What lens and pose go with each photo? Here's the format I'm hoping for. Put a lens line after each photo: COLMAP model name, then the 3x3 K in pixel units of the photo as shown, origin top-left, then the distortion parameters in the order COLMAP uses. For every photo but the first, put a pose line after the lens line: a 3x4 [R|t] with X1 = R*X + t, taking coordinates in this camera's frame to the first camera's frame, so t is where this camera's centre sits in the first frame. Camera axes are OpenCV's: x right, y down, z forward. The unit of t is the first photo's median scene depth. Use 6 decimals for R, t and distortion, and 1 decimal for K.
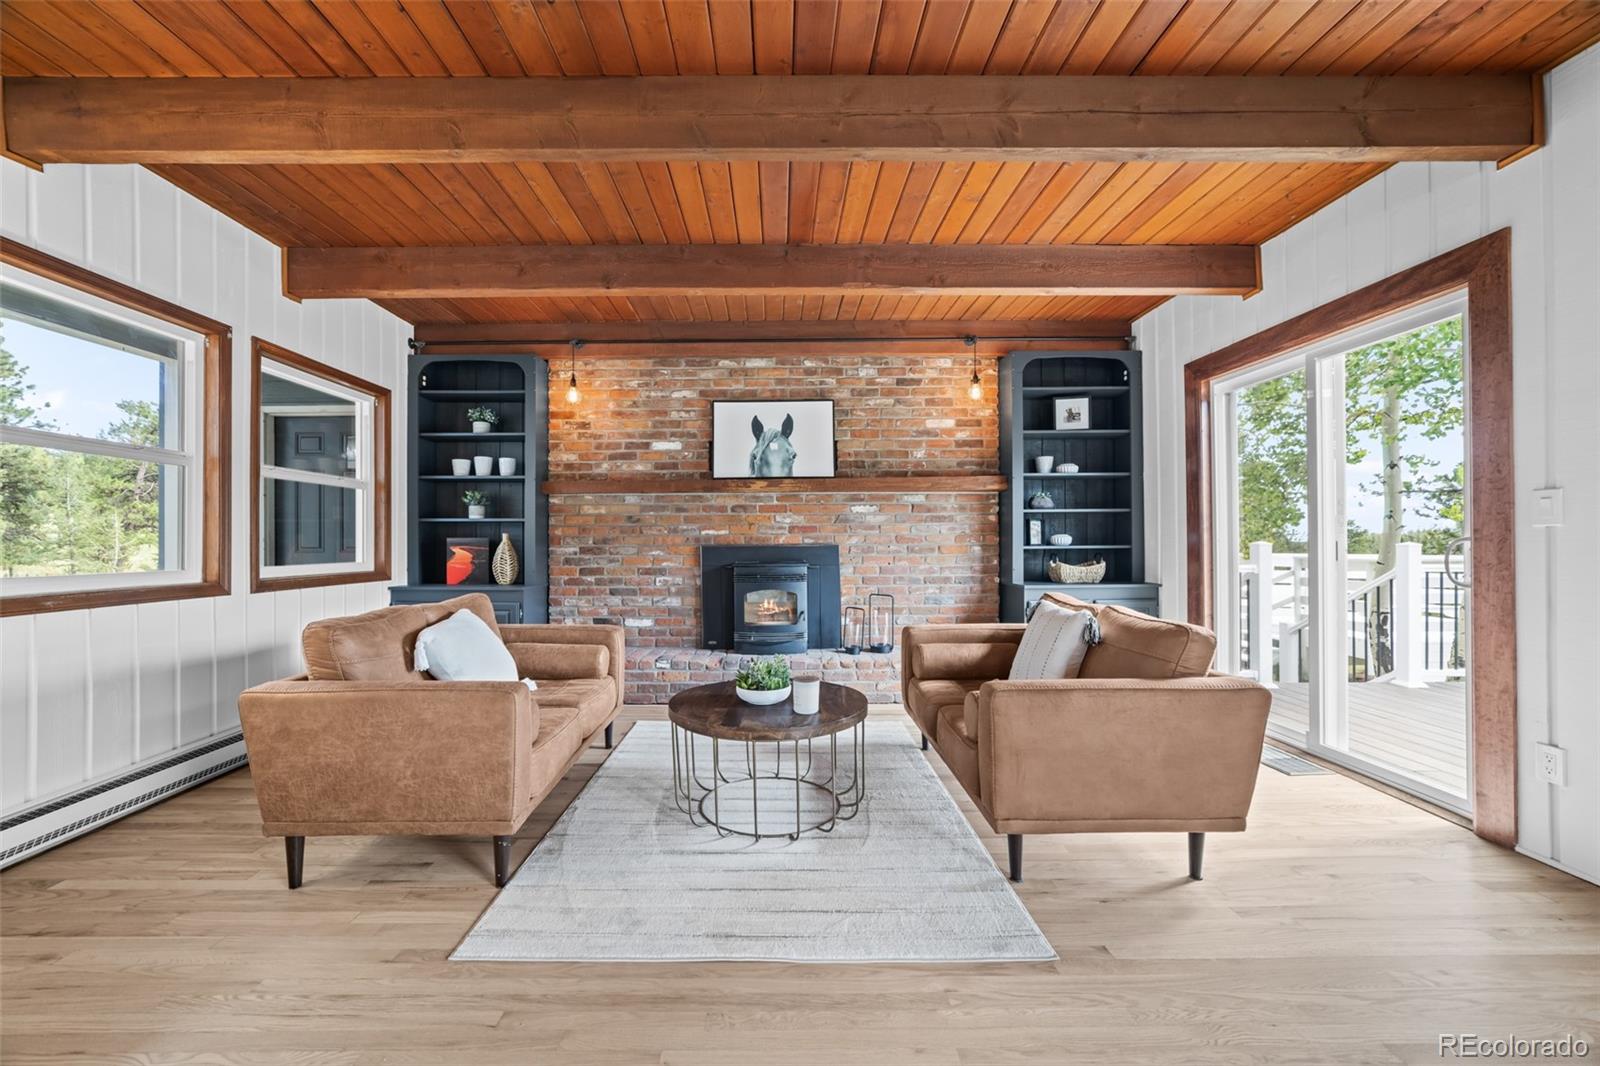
lens RADIAL K [[635.5, 0, 772.3], [0, 635.5, 535.7], [0, 0, 1]] dist [-0.002151, 0.000292]
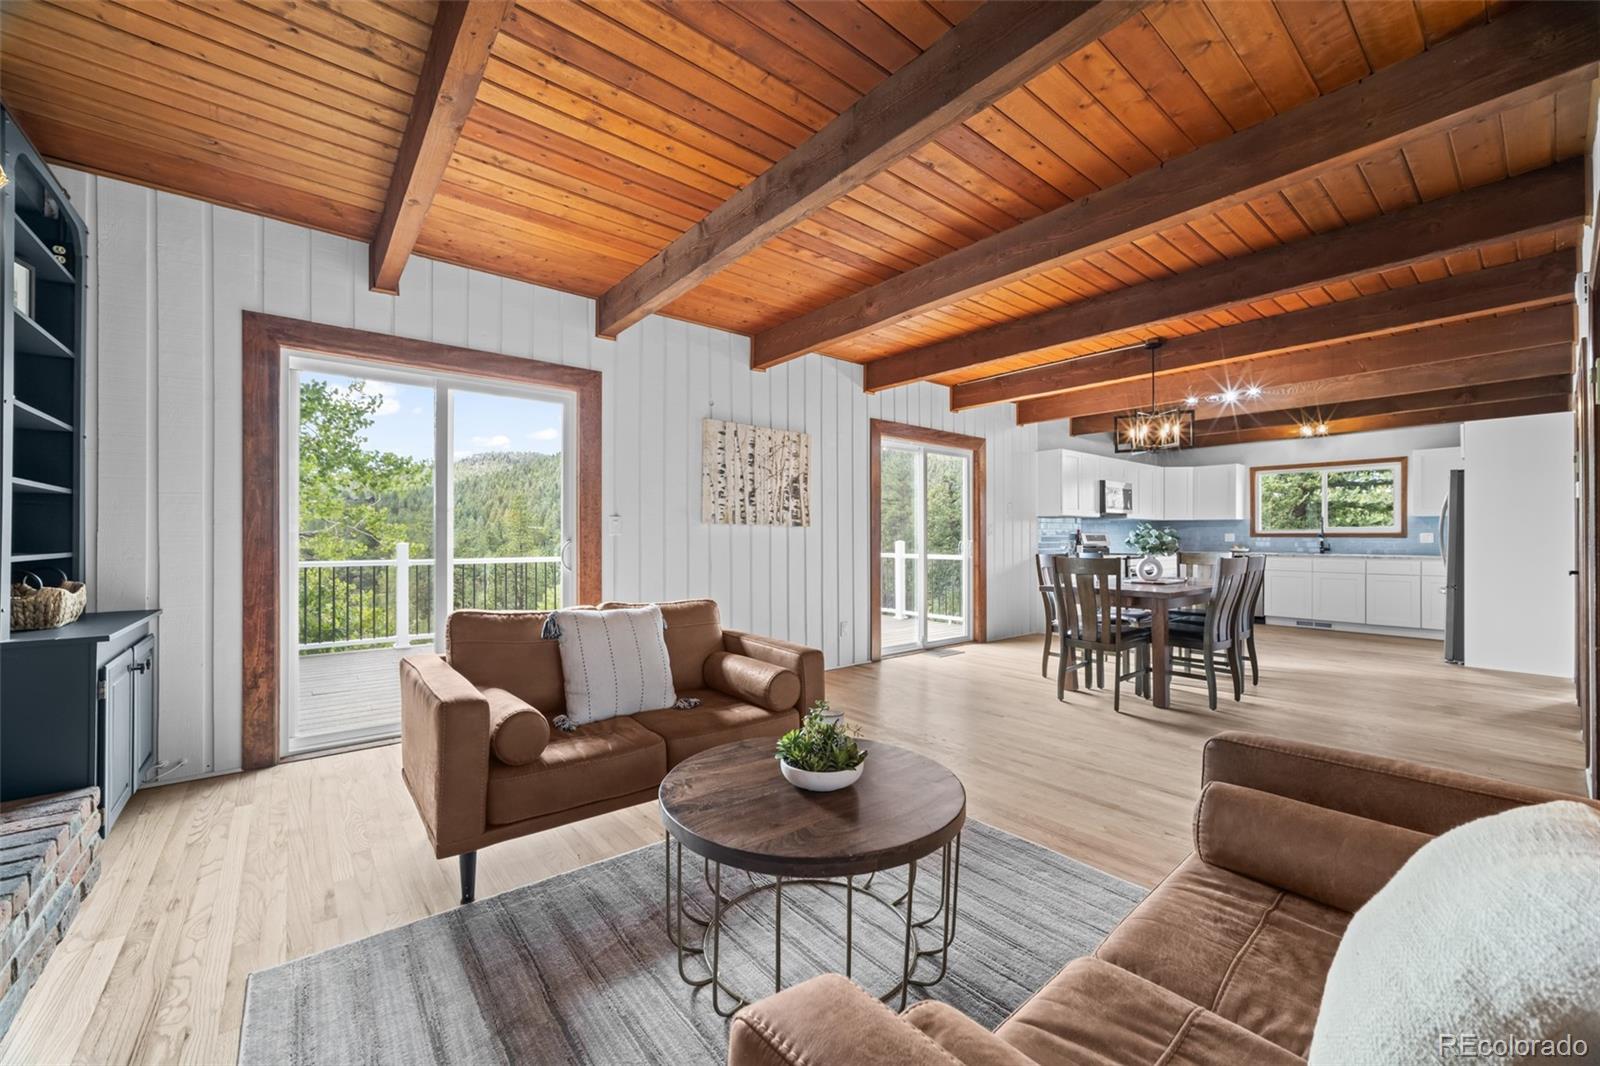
lens RADIAL K [[624.0, 0, 801.2], [0, 624.0, 532.0], [0, 0, 1]] dist [-0.006553, 0.000069]
pose [[-0.631631, 0.007632, 0.775232, -0.295868], [-0.006451, 0.999865, -0.015099, 0.000584], [-0.775243, -0.014538, -0.631496, 0.834587]]
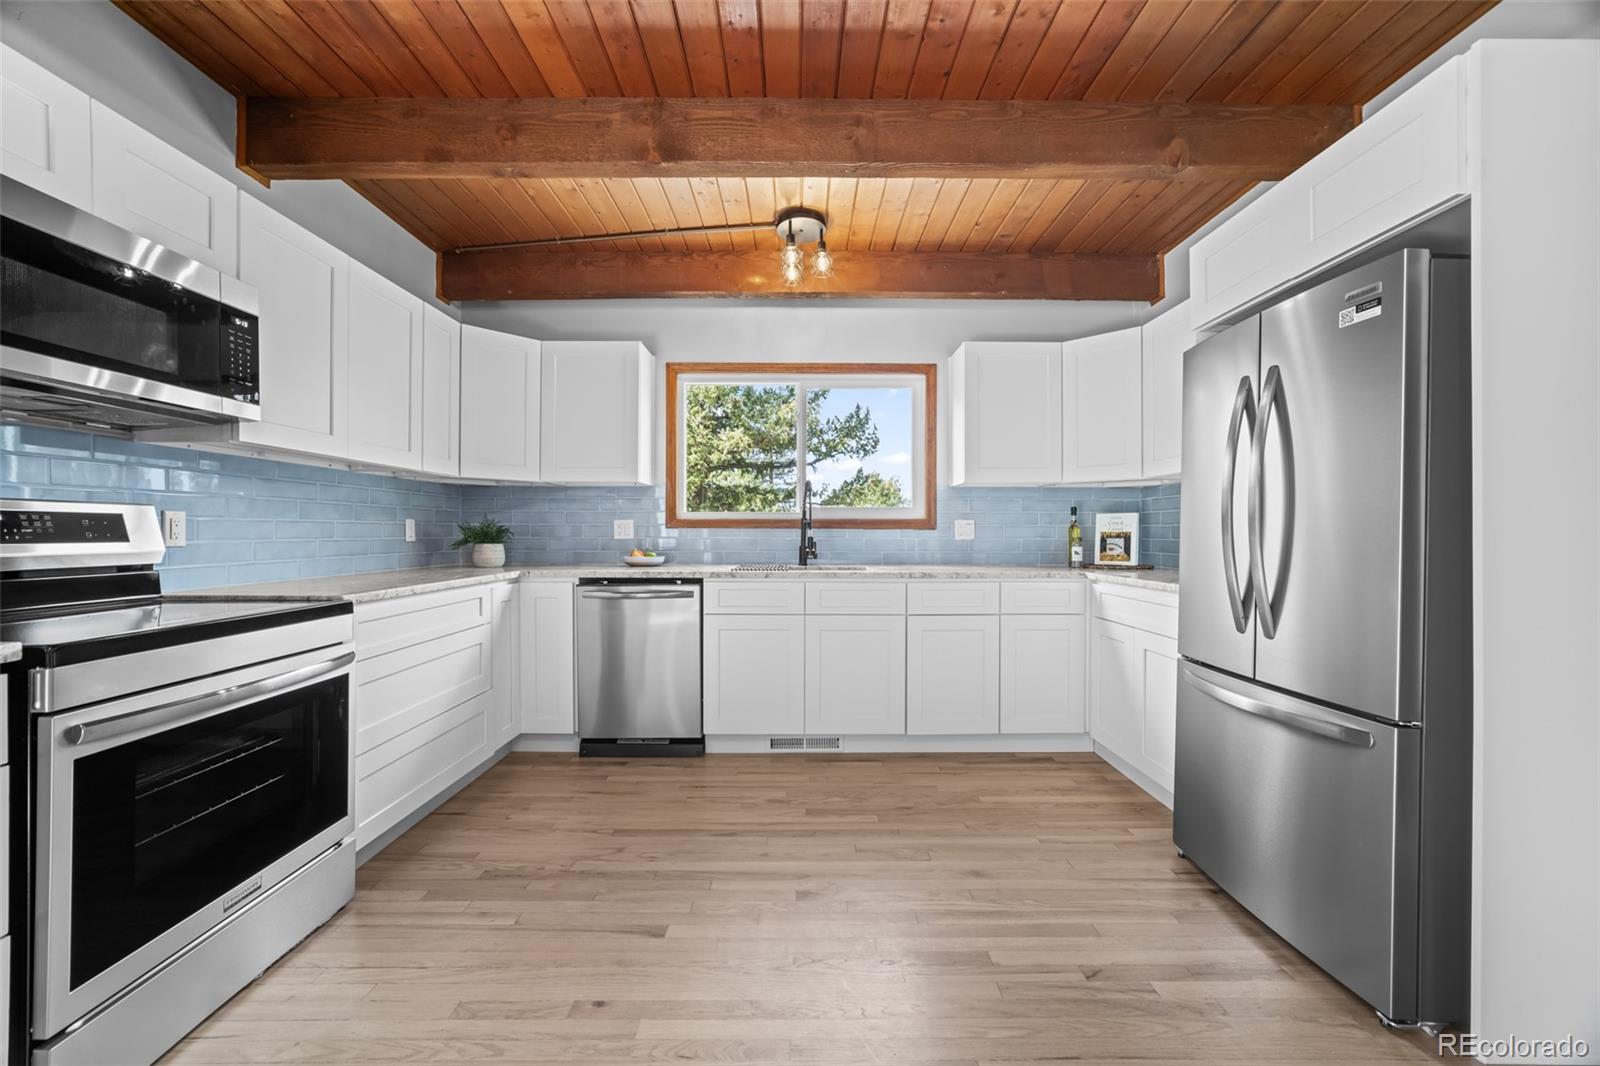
lens RADIAL K [[624.0, 0, 795.0], [0, 624.0, 531.9], [0, 0, 1]] dist [-0.006553, 0.000069]
pose [[-0.999991, 0.003839, -0.001809, 0.147981], [0.003855, 0.999952, -0.009053, -0.009216], [0.001774, -0.009060, -0.999957, -0.634701]]
